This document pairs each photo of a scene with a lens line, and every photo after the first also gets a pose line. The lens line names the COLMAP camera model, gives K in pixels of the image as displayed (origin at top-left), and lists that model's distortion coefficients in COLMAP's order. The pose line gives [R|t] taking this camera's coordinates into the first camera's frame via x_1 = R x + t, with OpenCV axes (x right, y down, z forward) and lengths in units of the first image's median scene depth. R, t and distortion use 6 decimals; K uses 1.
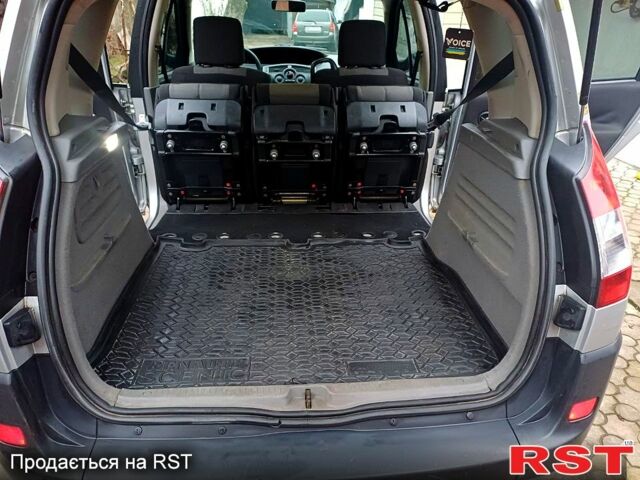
lens RADIAL K [[457.8, 0, 320.5], [0, 457.8, 270.2], [0, 0, 1]] dist [-0.038799, -0.000637]
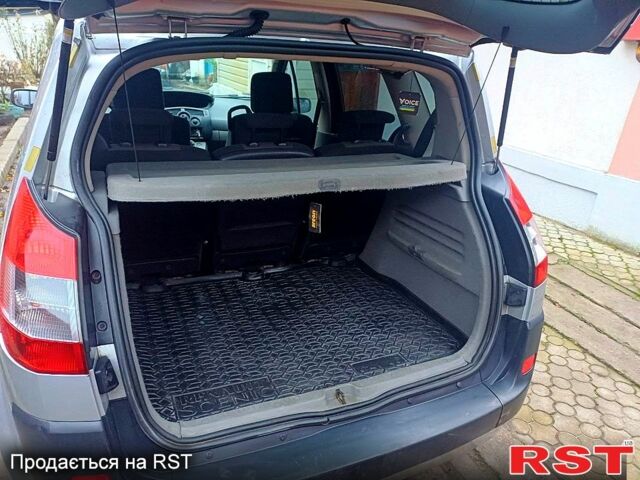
lens RADIAL K [[457.8, 0, 320.5], [0, 457.8, 270.2], [0, 0, 1]] dist [-0.038799, -0.000637]
pose [[0.943367, -0.114790, 0.311259, -0.413285], [0.134733, 0.989937, -0.043267, 0.000724], [-0.303160, 0.082753, 0.949340, -0.136488]]
